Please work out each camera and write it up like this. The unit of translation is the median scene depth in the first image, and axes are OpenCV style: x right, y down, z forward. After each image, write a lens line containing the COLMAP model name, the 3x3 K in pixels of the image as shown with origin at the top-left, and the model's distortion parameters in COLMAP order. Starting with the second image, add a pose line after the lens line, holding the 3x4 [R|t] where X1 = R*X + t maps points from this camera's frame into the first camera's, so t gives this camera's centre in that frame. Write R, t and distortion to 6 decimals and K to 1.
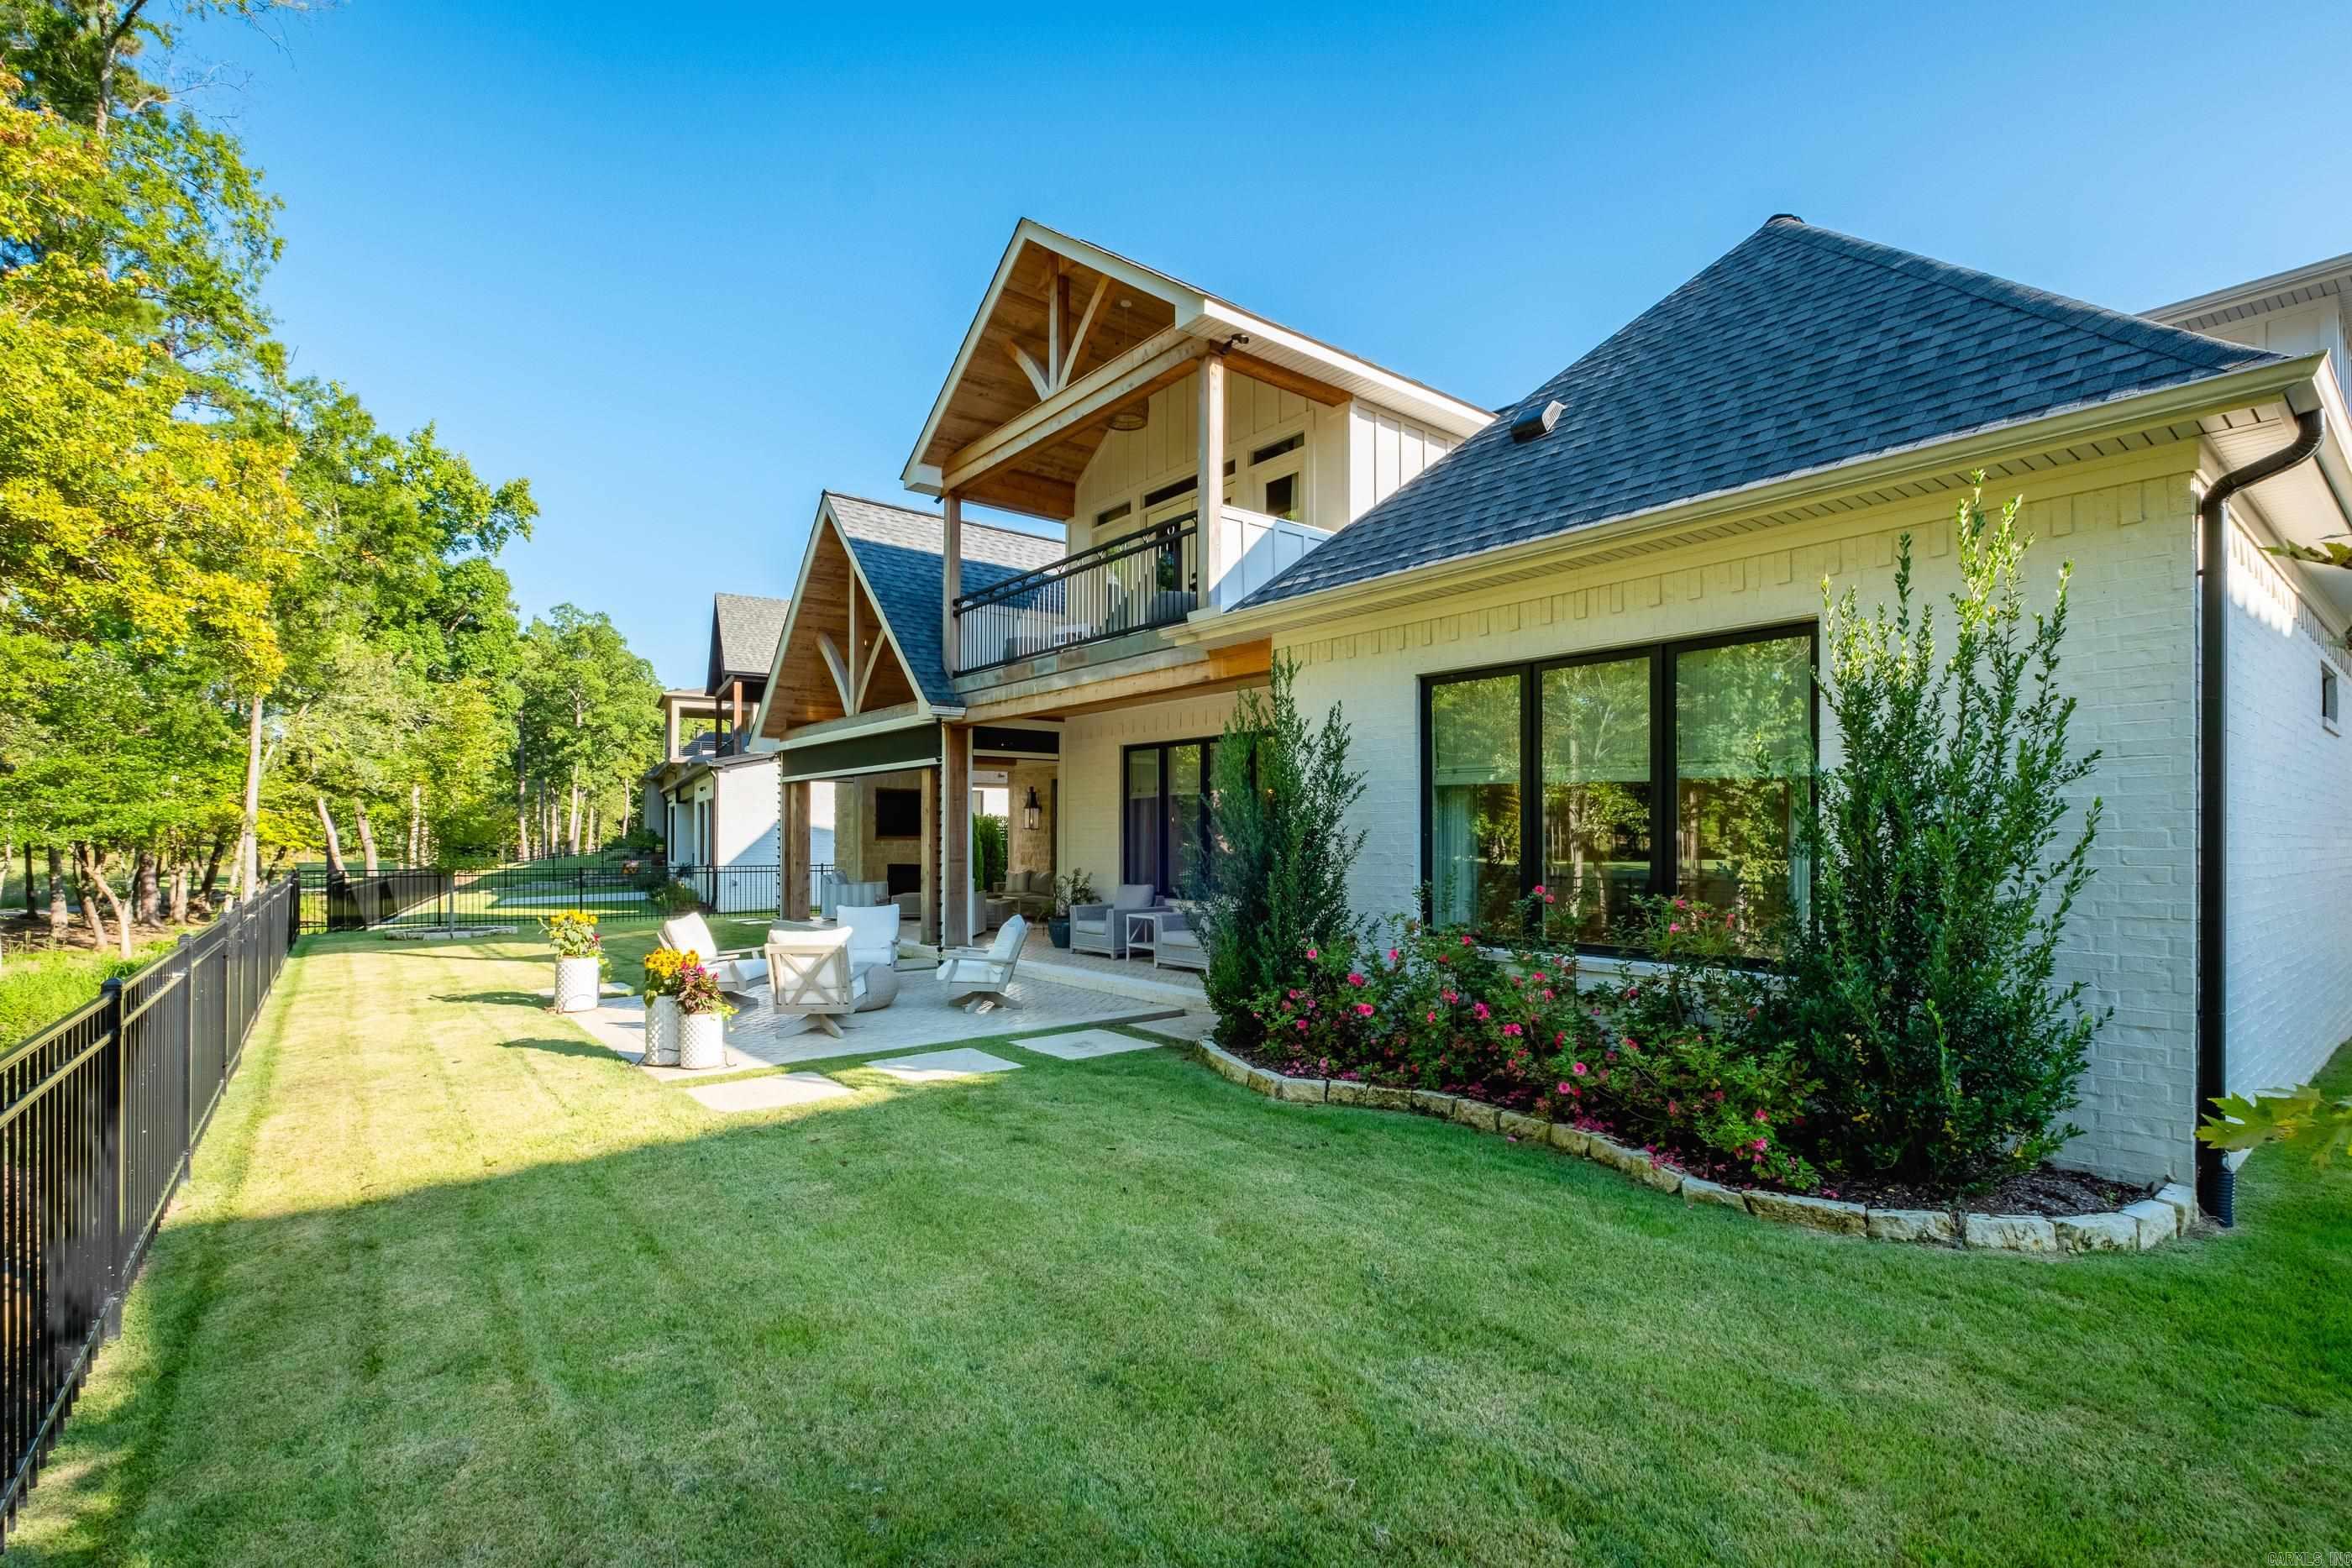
lens RADIAL K [[1058.7, 0, 1171.4], [0, 1058.7, 828.6], [0, 0, 1]] dist [-0.002252, 0.000201]
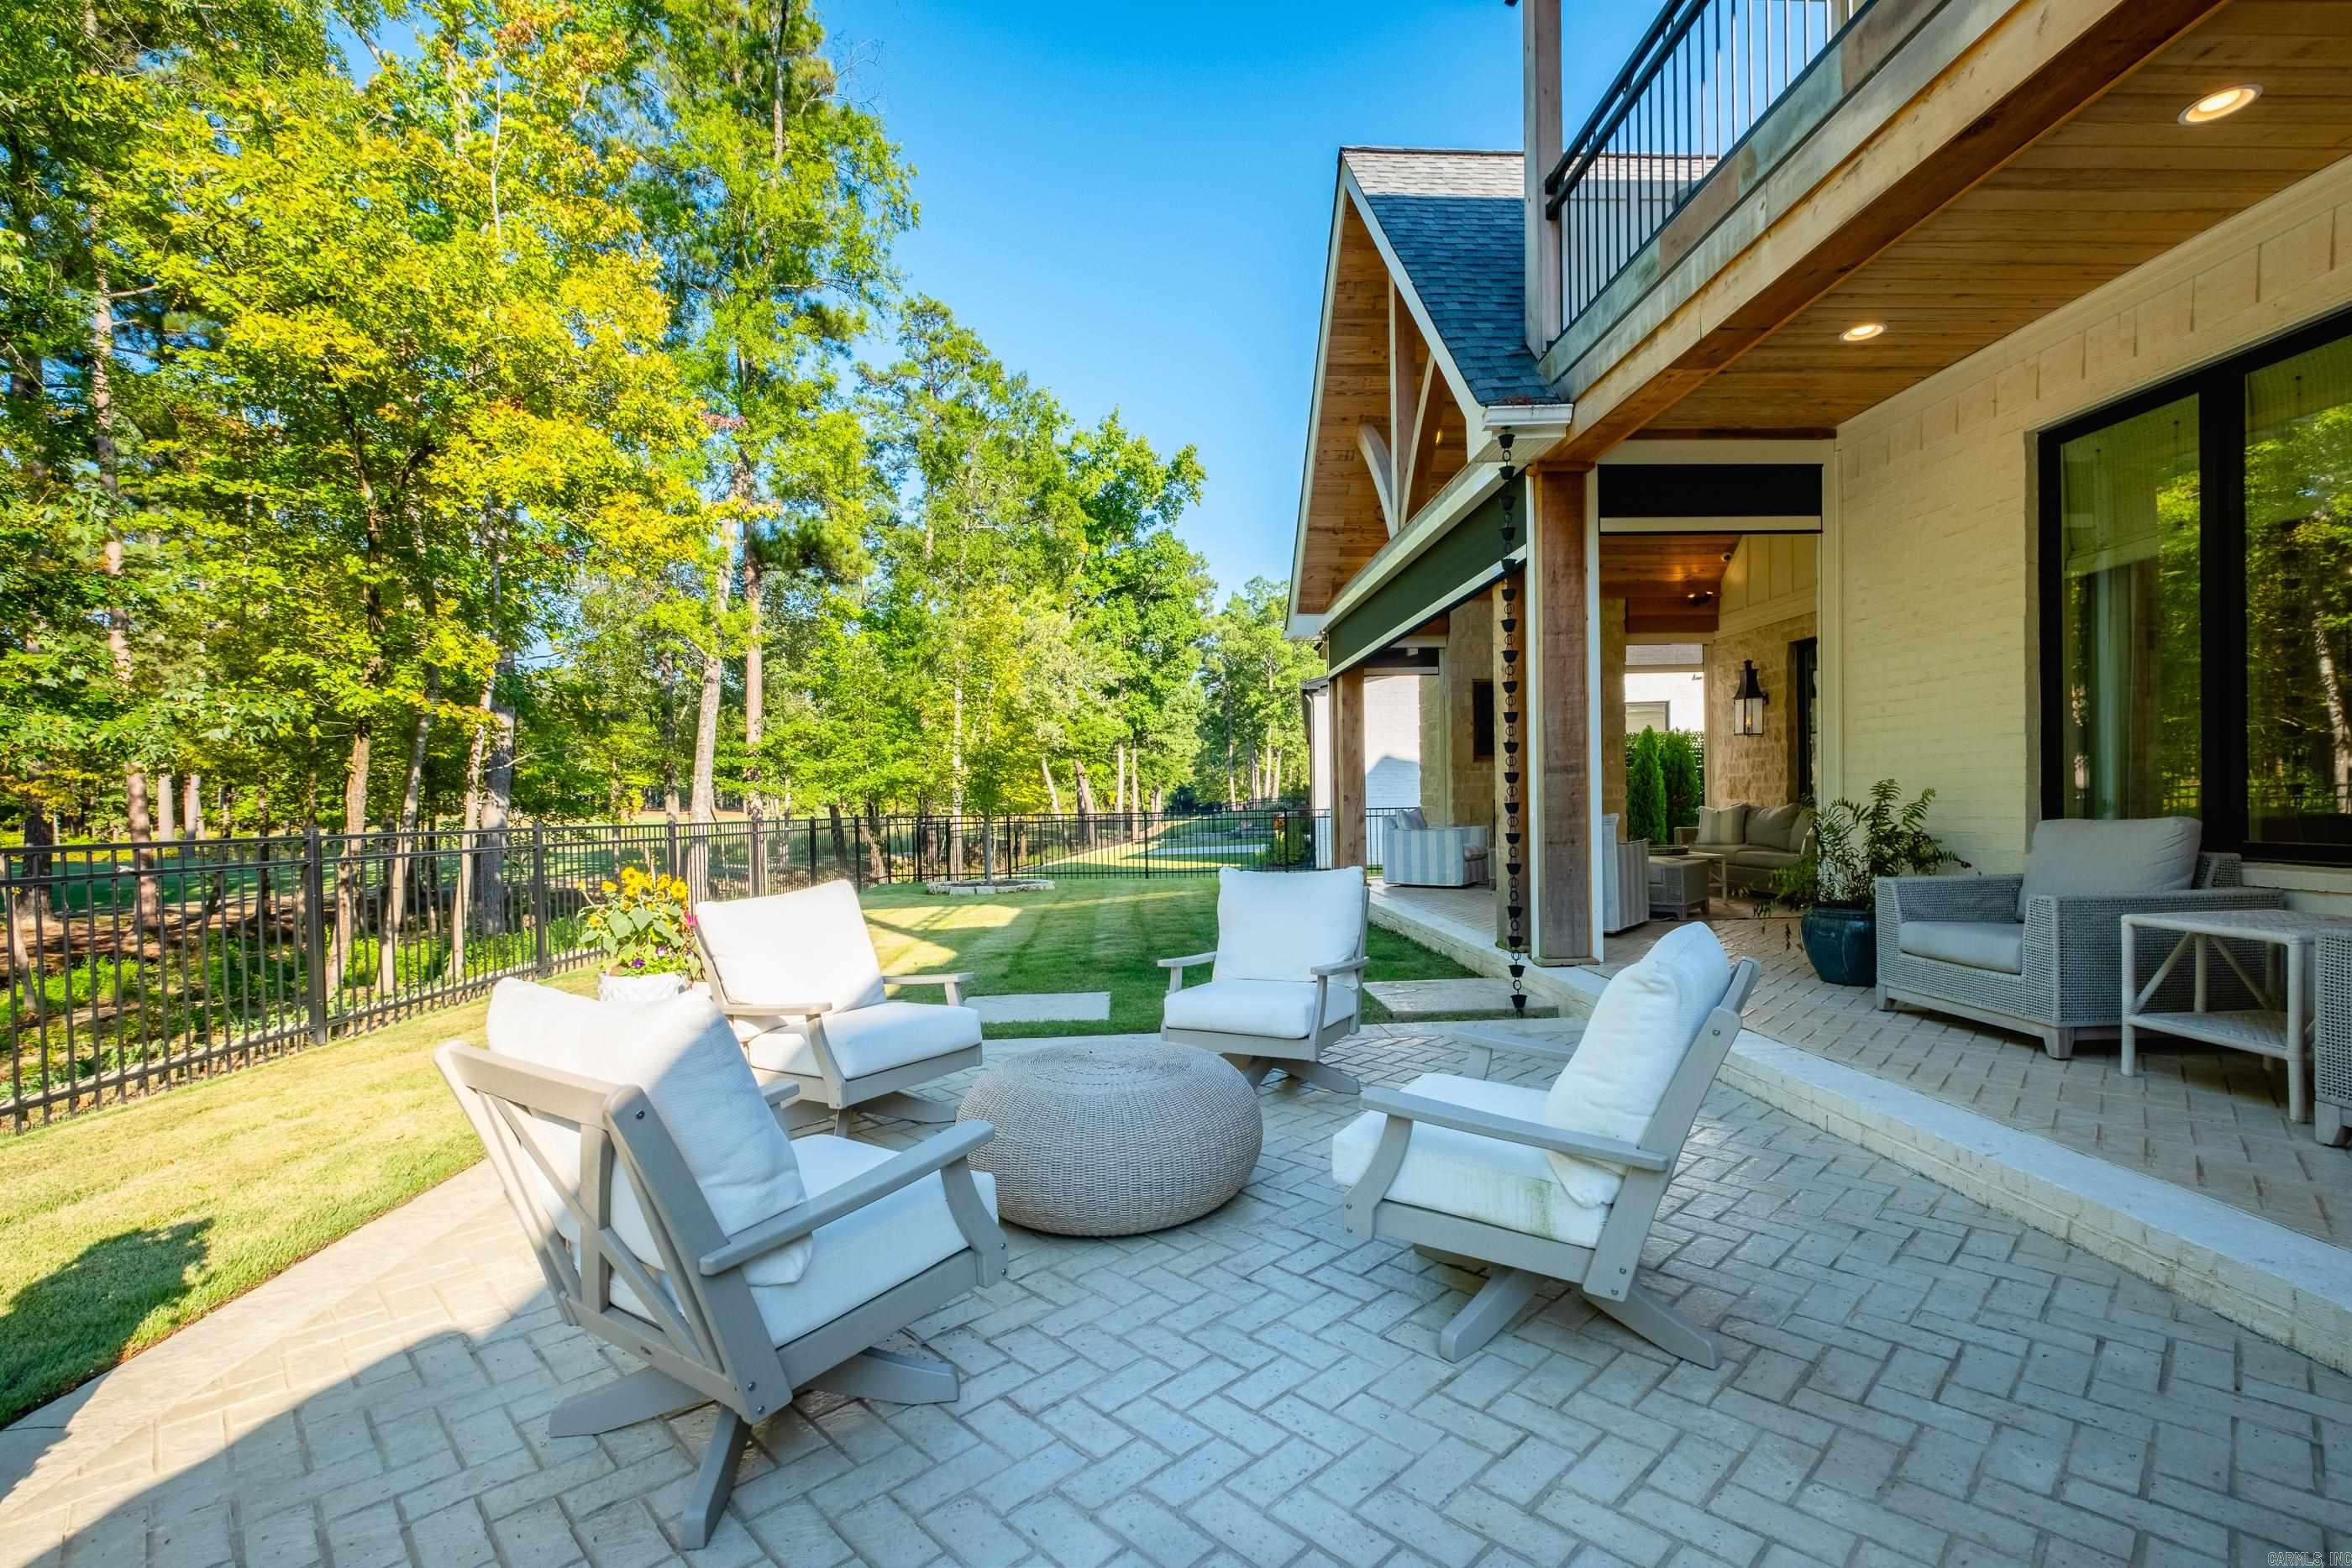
lens RADIAL K [[1058.7, 0, 1171.4], [0, 1058.7, 828.6], [0, 0, 1]] dist [-0.002252, 0.000201]
pose [[0.808653, -0.001158, -0.588284, -0.072478], [0.026387, 0.999063, 0.034304, 0.034939], [0.587694, -0.043263, 0.807926, 0.532267]]
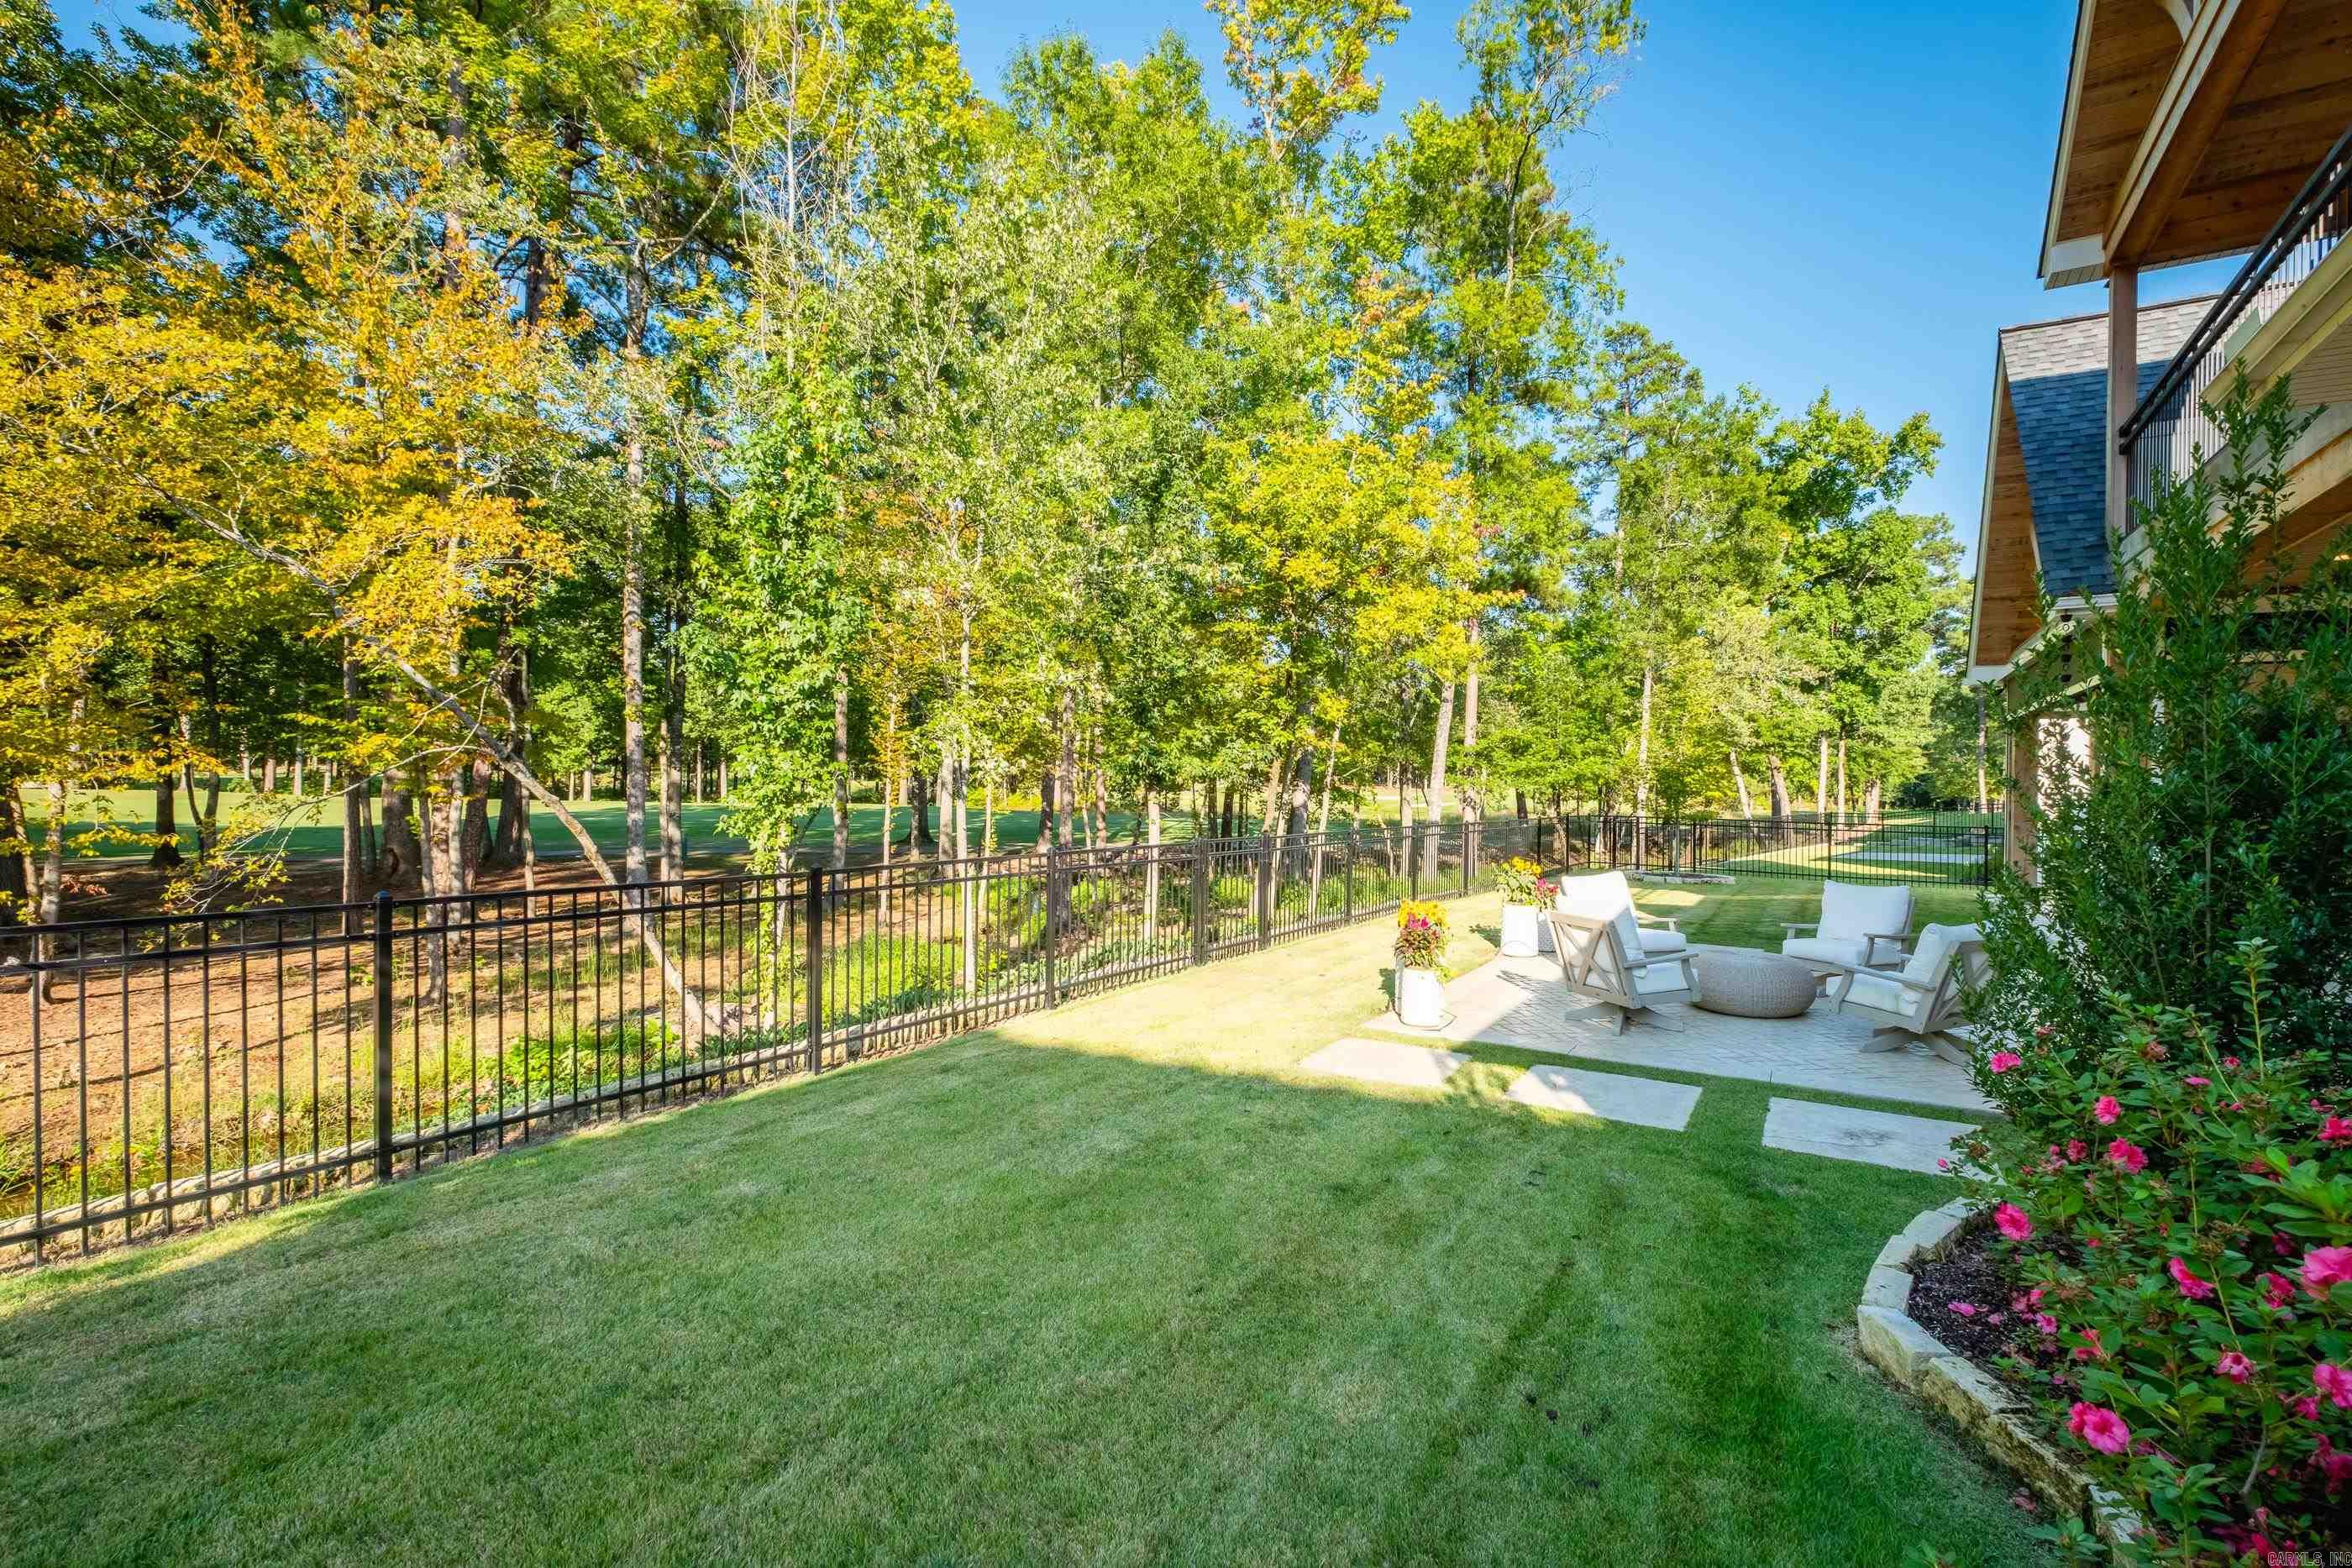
lens RADIAL K [[1038.6, 0, 1185.9], [0, 1038.6, 777.3], [0, 0, 1]] dist [-0.003508, -0.000634]
pose [[0.330379, -0.002328, -0.943846, 0.199405], [-0.000841, 0.999996, -0.002761, 0.000500], [0.943848, 0.001706, 0.330375, 0.248963]]
